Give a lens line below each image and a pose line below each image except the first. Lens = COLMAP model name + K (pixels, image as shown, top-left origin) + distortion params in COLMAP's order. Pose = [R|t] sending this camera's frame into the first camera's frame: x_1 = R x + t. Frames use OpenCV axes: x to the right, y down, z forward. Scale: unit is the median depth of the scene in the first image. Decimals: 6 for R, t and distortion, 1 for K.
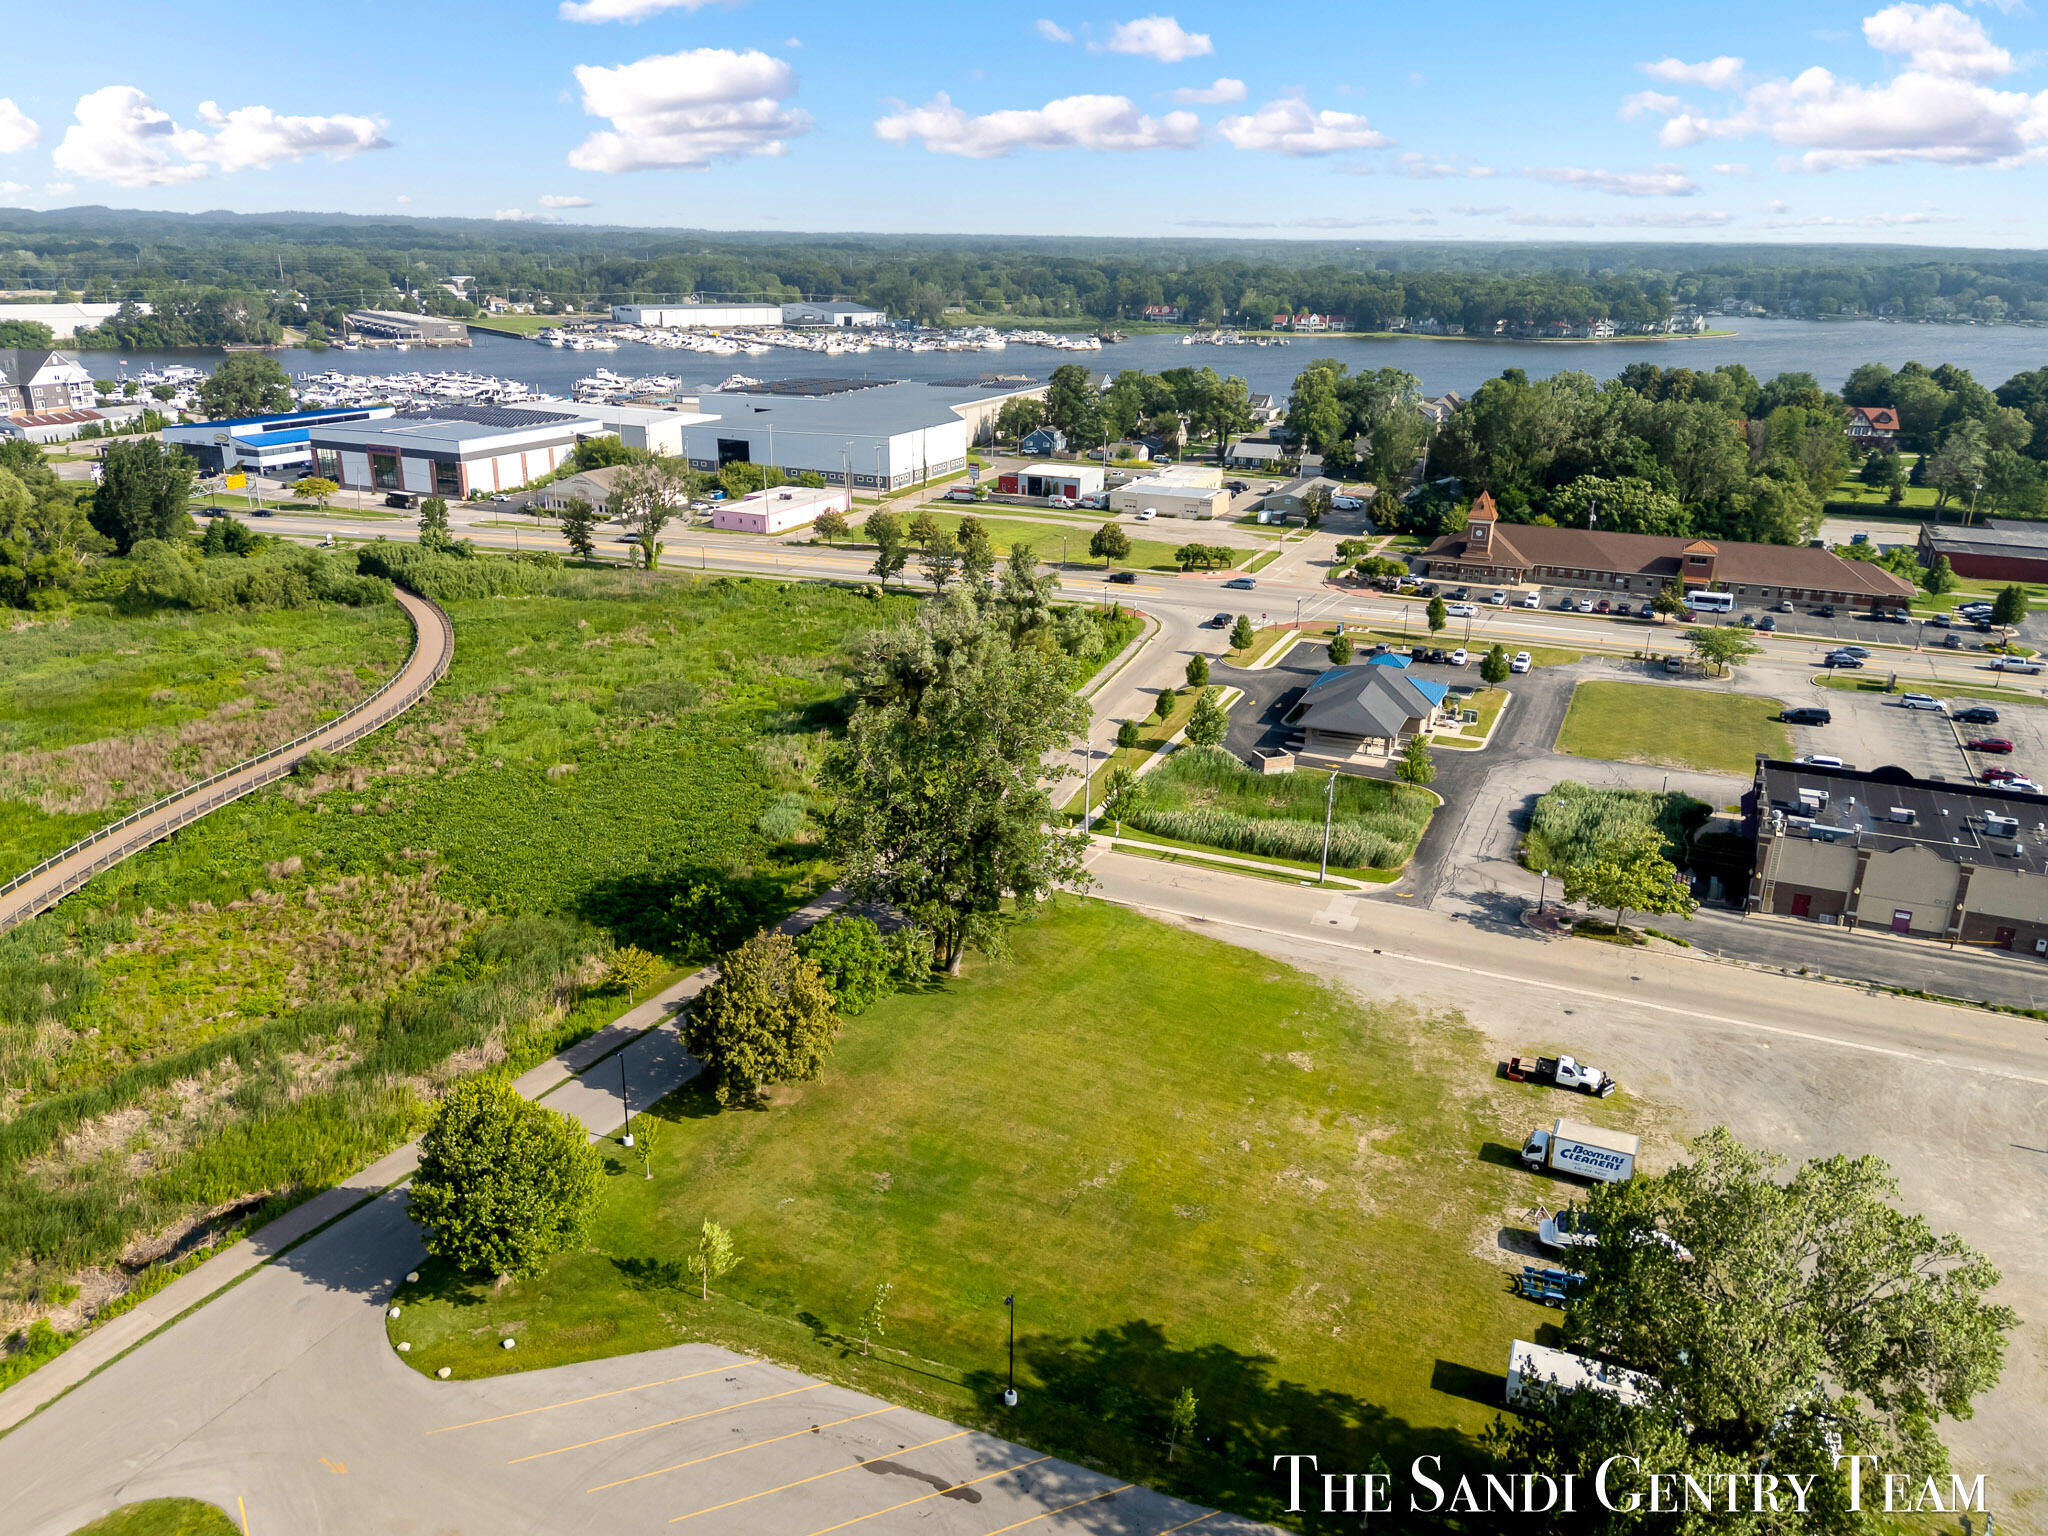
lens RADIAL K [[1509.3, 0, 1022.9], [0, 1509.3, 778.0], [0, 0, 1]] dist [0.078717, -0.083914]
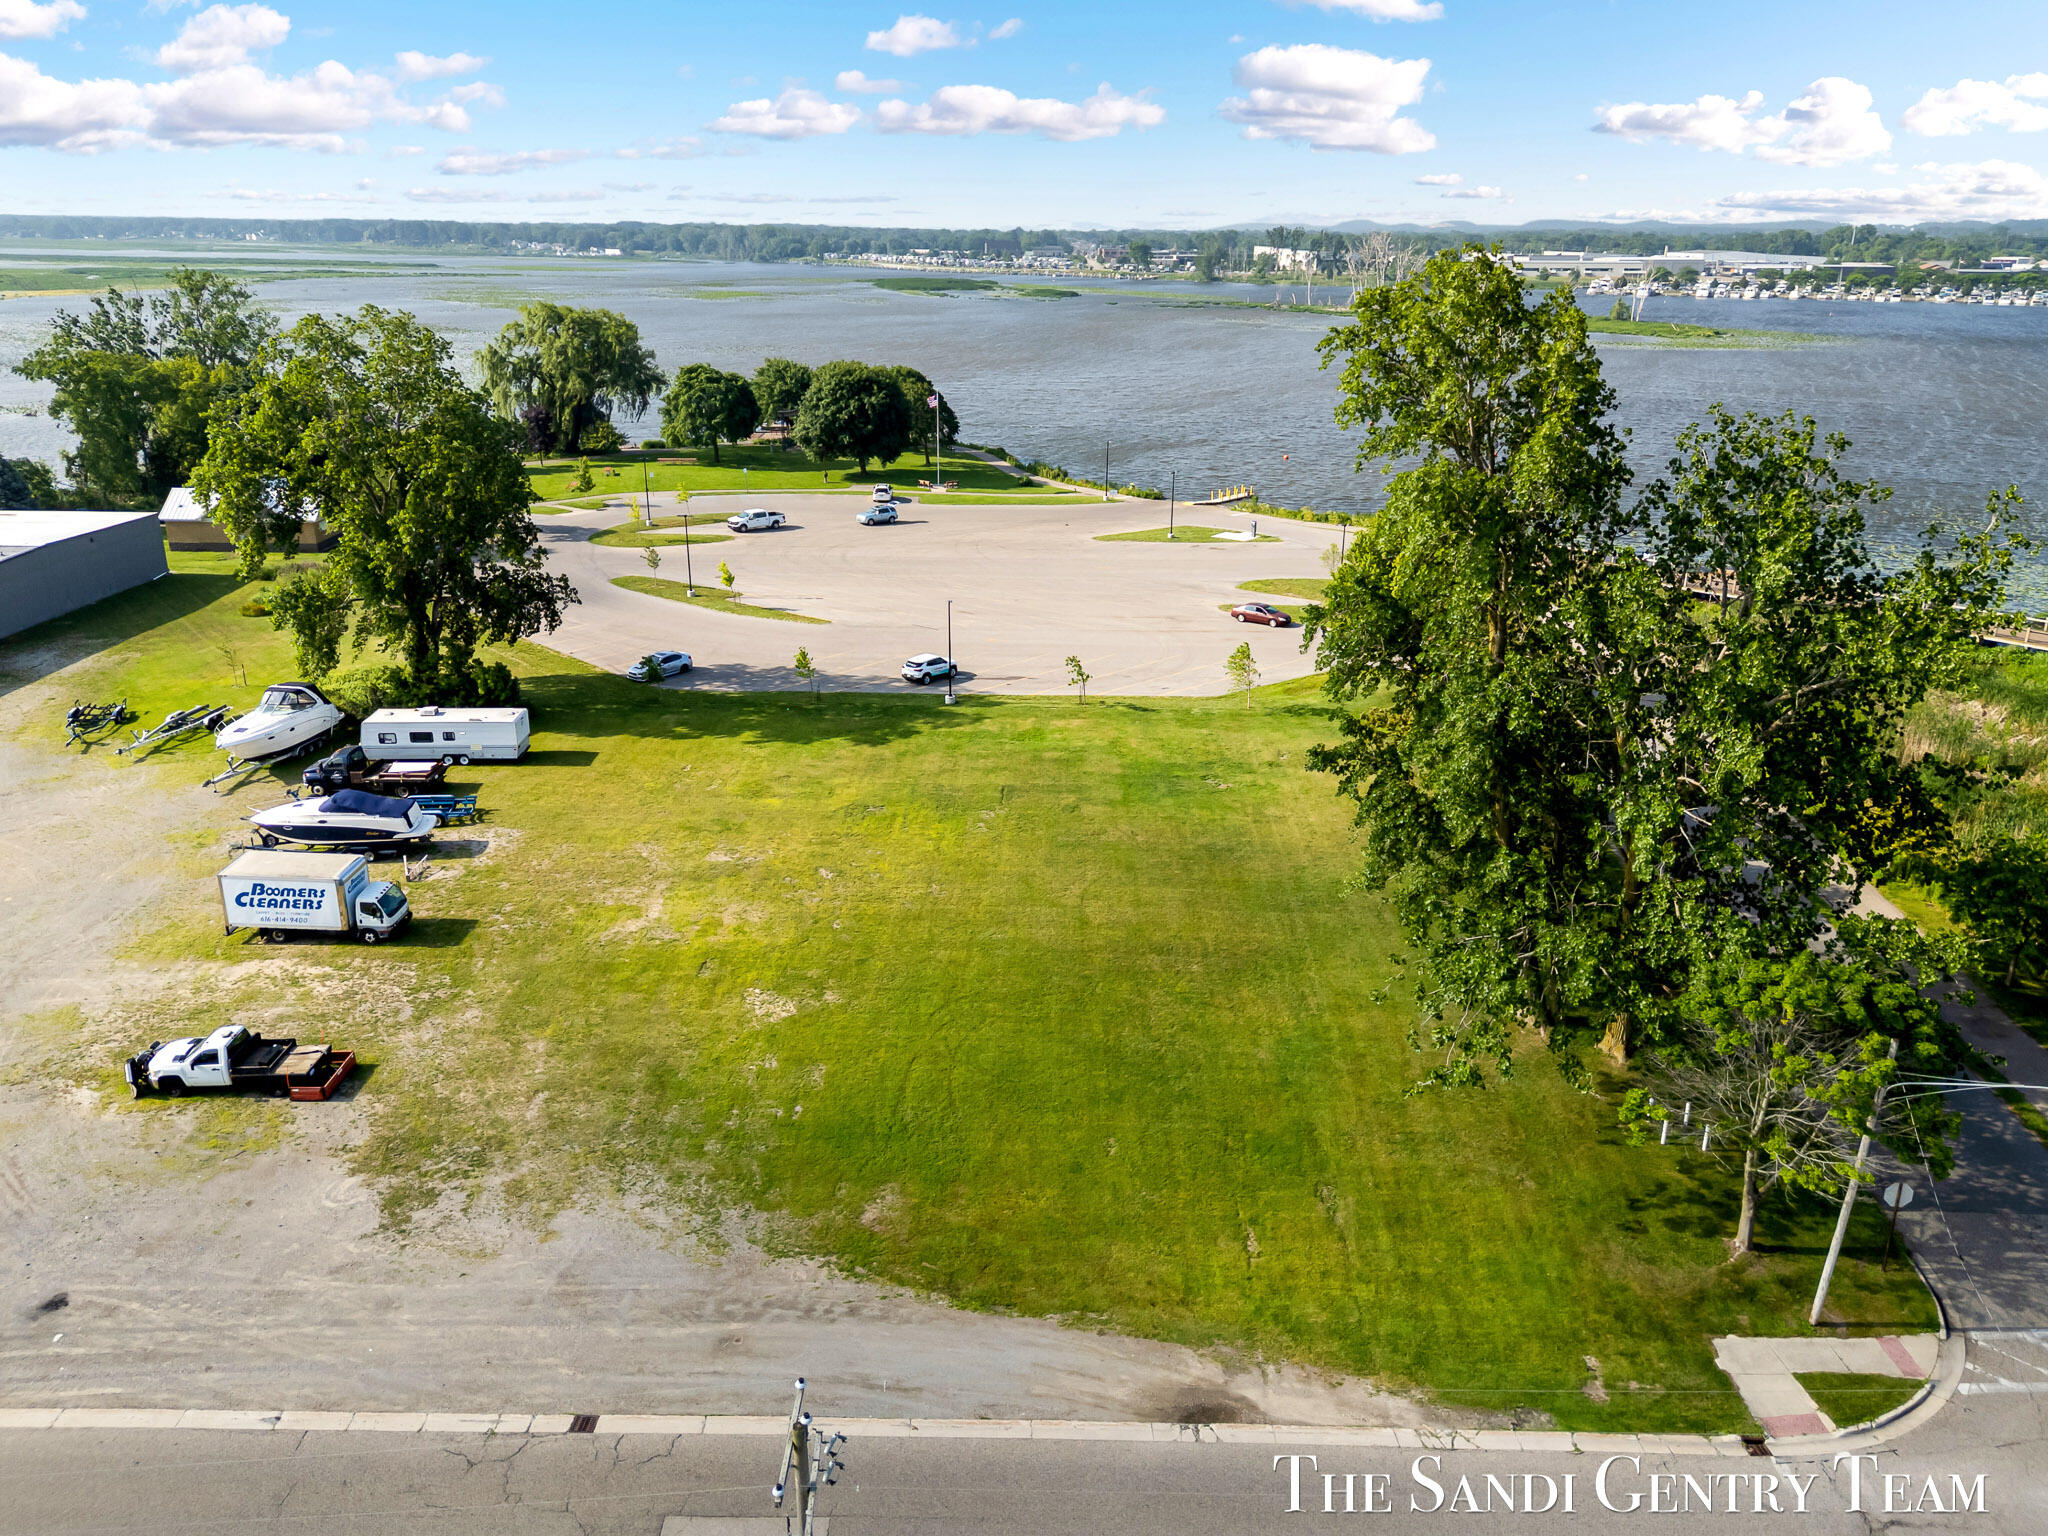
lens RADIAL K [[1509.3, 0, 1022.9], [0, 1509.3, 778.0], [0, 0, 1]] dist [0.078717, -0.083914]
pose [[-0.912879, 0.118106, -0.390771, 0.229337], [-0.157296, 0.781558, 0.603676, -0.157277], [0.376708, 0.612550, -0.694891, 1.037457]]
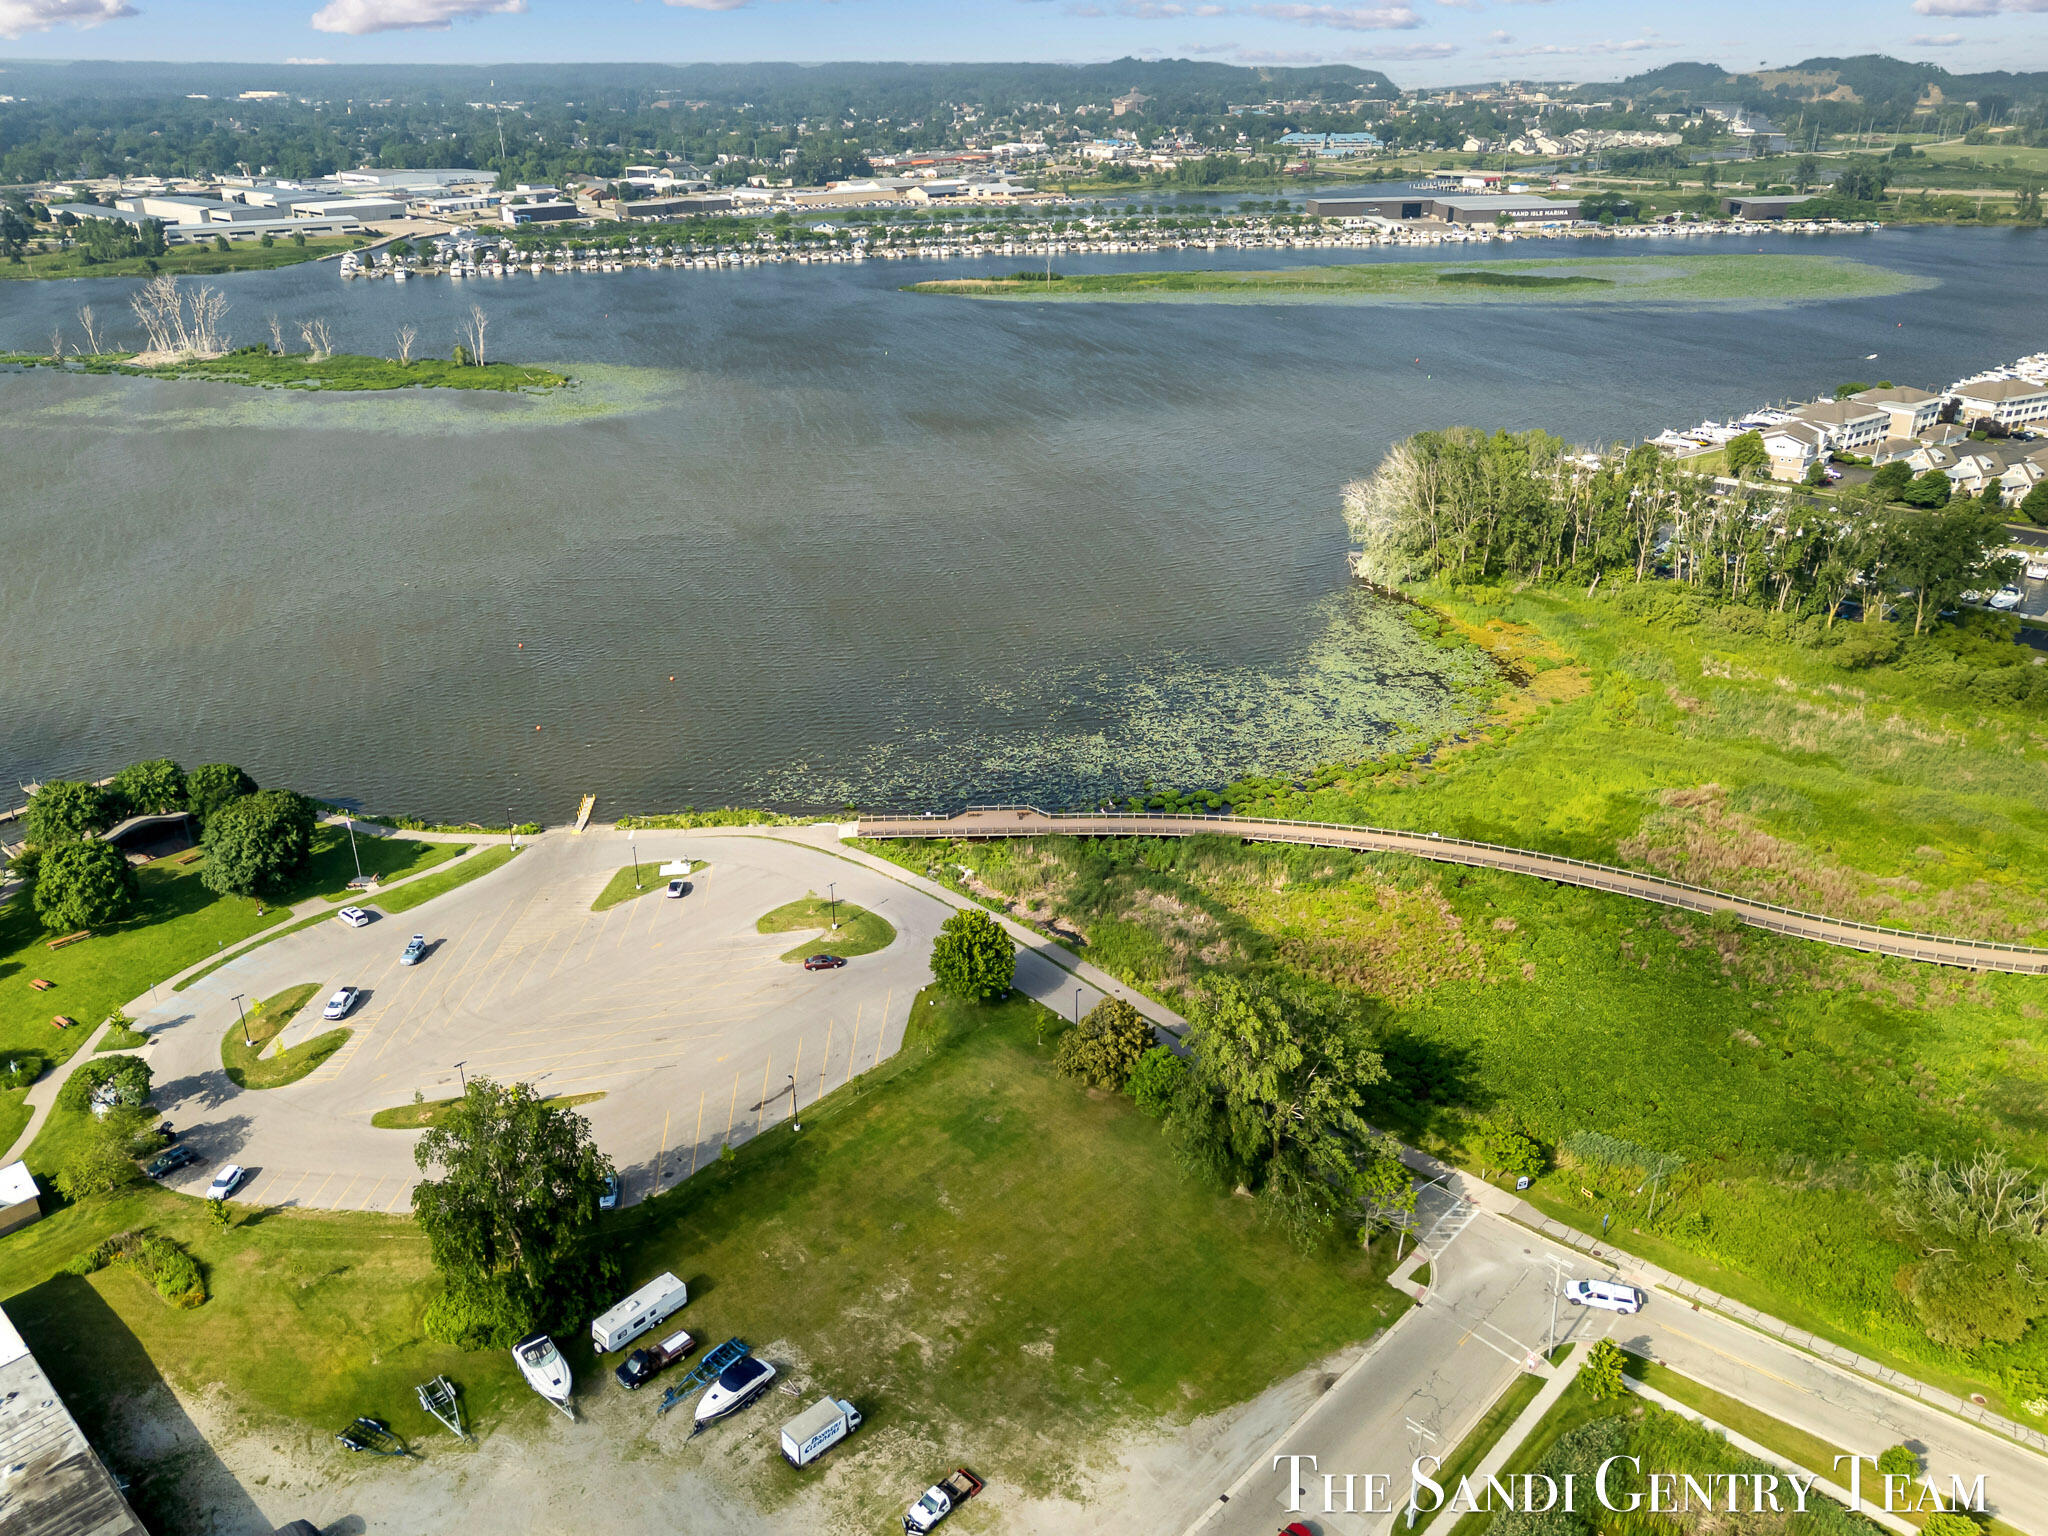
lens RADIAL K [[1575.9, 0, 1022.1], [0, 1575.9, 740.8], [0, 0, 1]] dist [0.086762, -0.104781]
pose [[-0.332613, 0.369088, -0.867838, 0.852906], [-0.311580, 0.825548, 0.470520, -0.619076], [0.890105, 0.426902, -0.159588, 0.756820]]
